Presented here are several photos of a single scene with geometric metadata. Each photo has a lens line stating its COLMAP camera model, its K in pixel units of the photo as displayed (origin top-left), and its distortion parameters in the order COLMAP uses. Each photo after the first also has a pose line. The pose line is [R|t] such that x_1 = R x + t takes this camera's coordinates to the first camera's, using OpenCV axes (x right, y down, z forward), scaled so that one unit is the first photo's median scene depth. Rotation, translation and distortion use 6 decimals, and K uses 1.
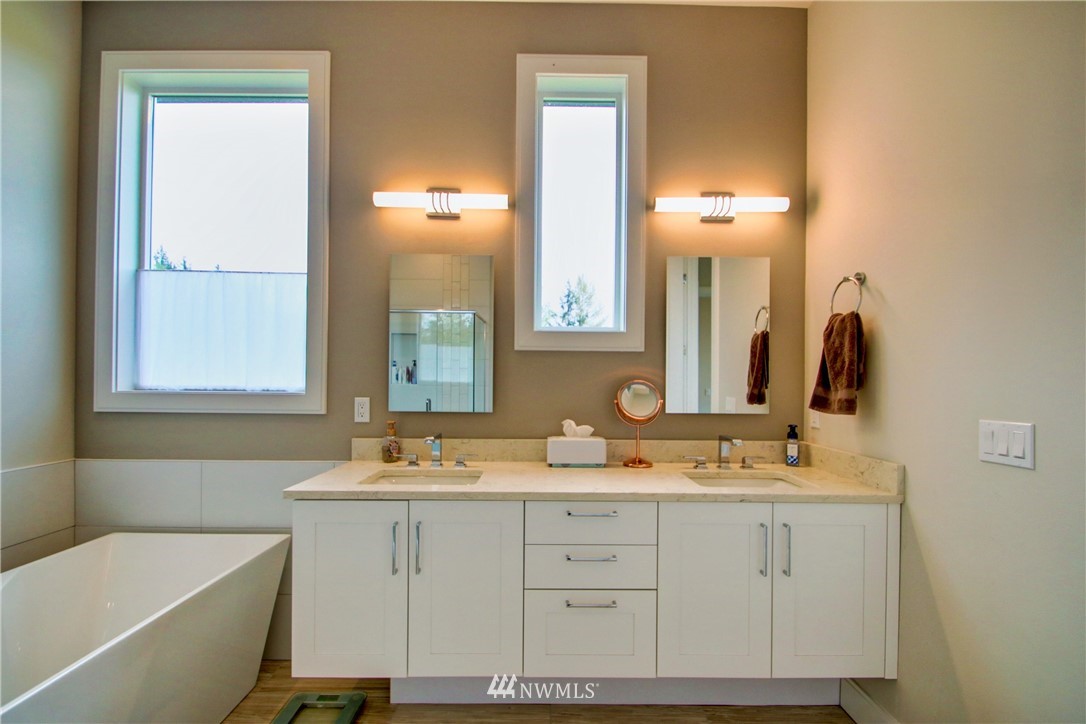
lens RADIAL K [[507.4, 0, 547.0], [0, 507.4, 372.6], [0, 0, 1]] dist [-0.003347, -0.001838]
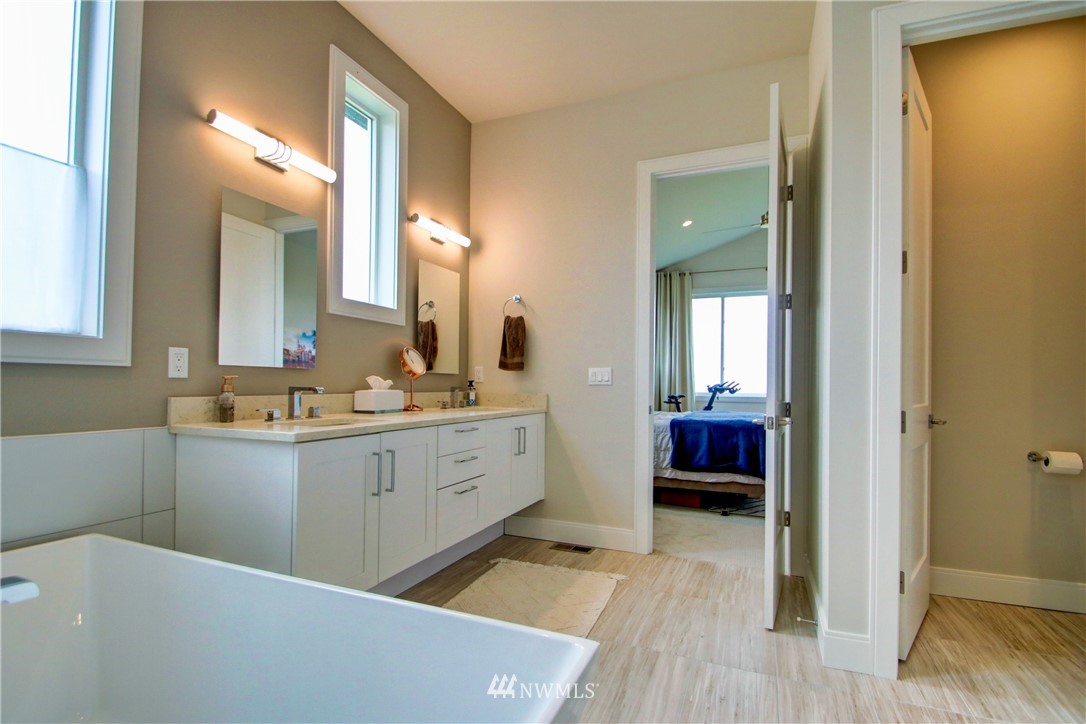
lens RADIAL K [[507.4, 0, 546.7], [0, 507.4, 370.4], [0, 0, 1]] dist [-0.003347, -0.001838]
pose [[0.393231, 0.021230, 0.919195, -0.899265], [-0.020864, 0.999682, -0.014164, 0.087111], [-0.919203, -0.013609, 0.393549, 0.140720]]
